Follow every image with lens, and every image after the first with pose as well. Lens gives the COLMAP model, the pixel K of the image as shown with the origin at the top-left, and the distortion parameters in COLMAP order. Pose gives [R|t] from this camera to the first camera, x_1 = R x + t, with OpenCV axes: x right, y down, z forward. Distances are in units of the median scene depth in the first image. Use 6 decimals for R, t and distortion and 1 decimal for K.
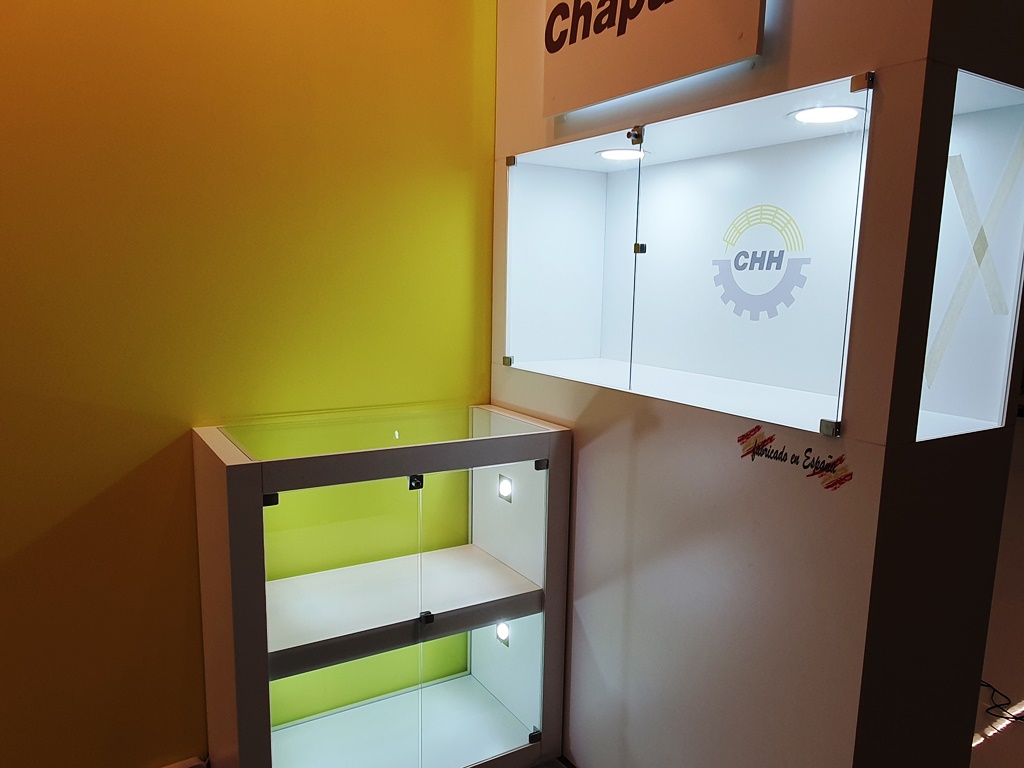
lens RADIAL K [[753.7, 0, 515.7], [0, 753.7, 399.7], [0, 0, 1]] dist [-0.003948, 0.007873]
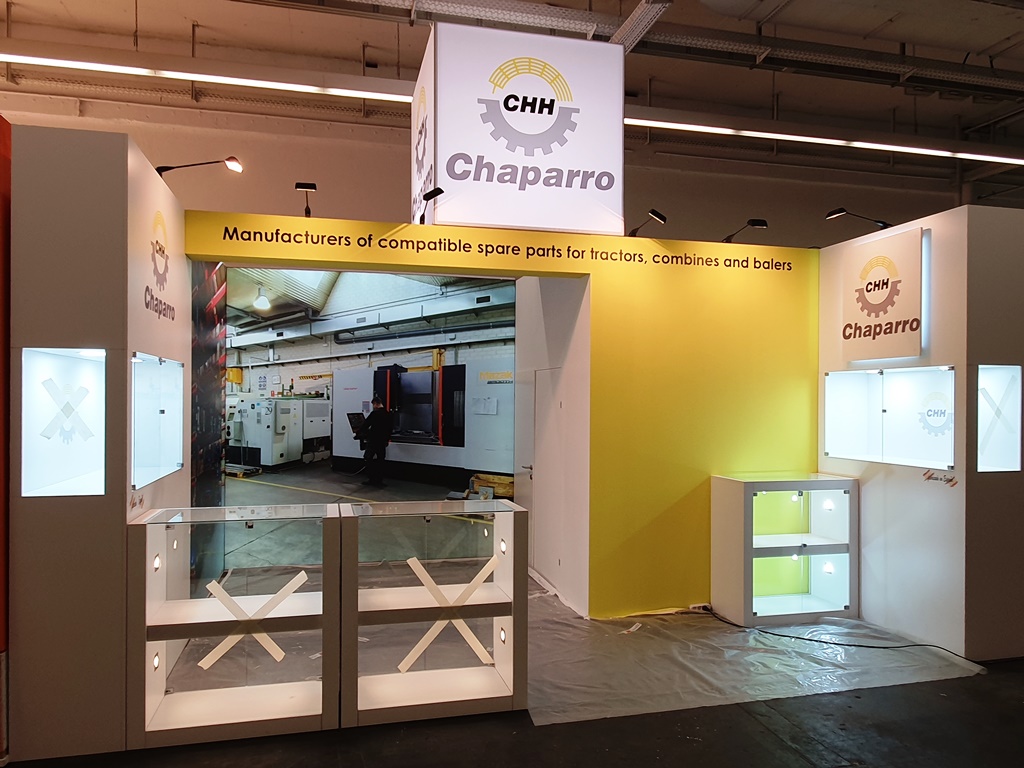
lens RADIAL K [[753.7, 0, 515.7], [0, 753.7, 399.7], [0, 0, 1]] dist [-0.003948, 0.007873]
pose [[0.955062, -0.017271, -0.295901, -0.318028], [-0.031637, 0.986658, -0.159702, 0.252271], [0.294712, 0.161886, 0.941774, -2.072683]]
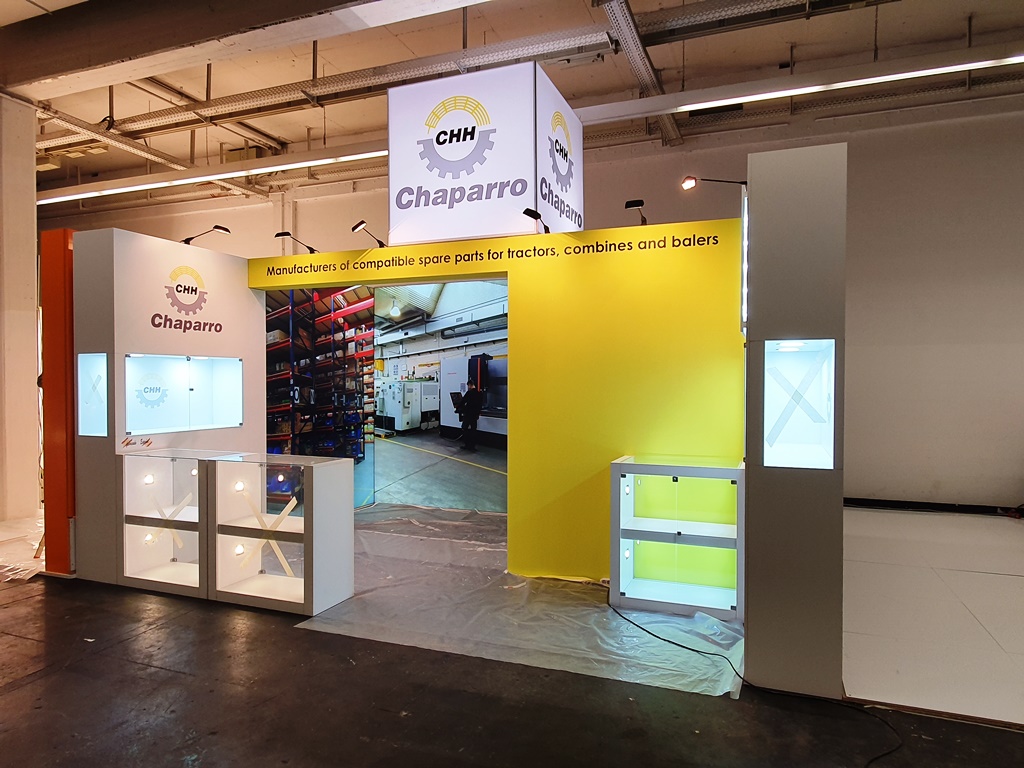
lens RADIAL K [[662.9, 0, 513.4], [0, 662.9, 388.0], [0, 0, 1]] dist [-0.000979, 0.001885]
pose [[0.598545, -0.011134, -0.801012, 1.466255], [-0.117997, 0.987772, -0.101901, 0.099377], [0.792351, 0.155510, 0.589912, -0.938592]]
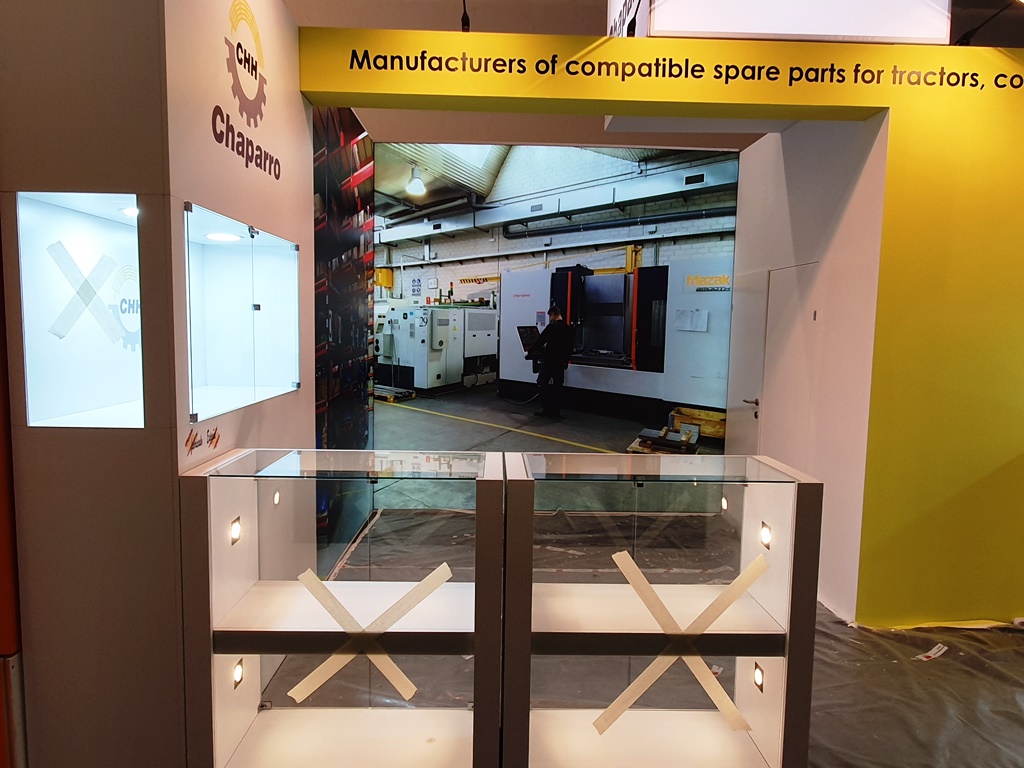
lens RADIAL K [[753.7, 0, 515.7], [0, 753.7, 399.7], [0, 0, 1]] dist [-0.003948, 0.007873]
pose [[0.866575, 0.043471, -0.497150, -0.741629], [-0.079353, 0.995527, -0.051270, 0.189521], [0.492698, 0.083880, 0.866149, -1.337527]]
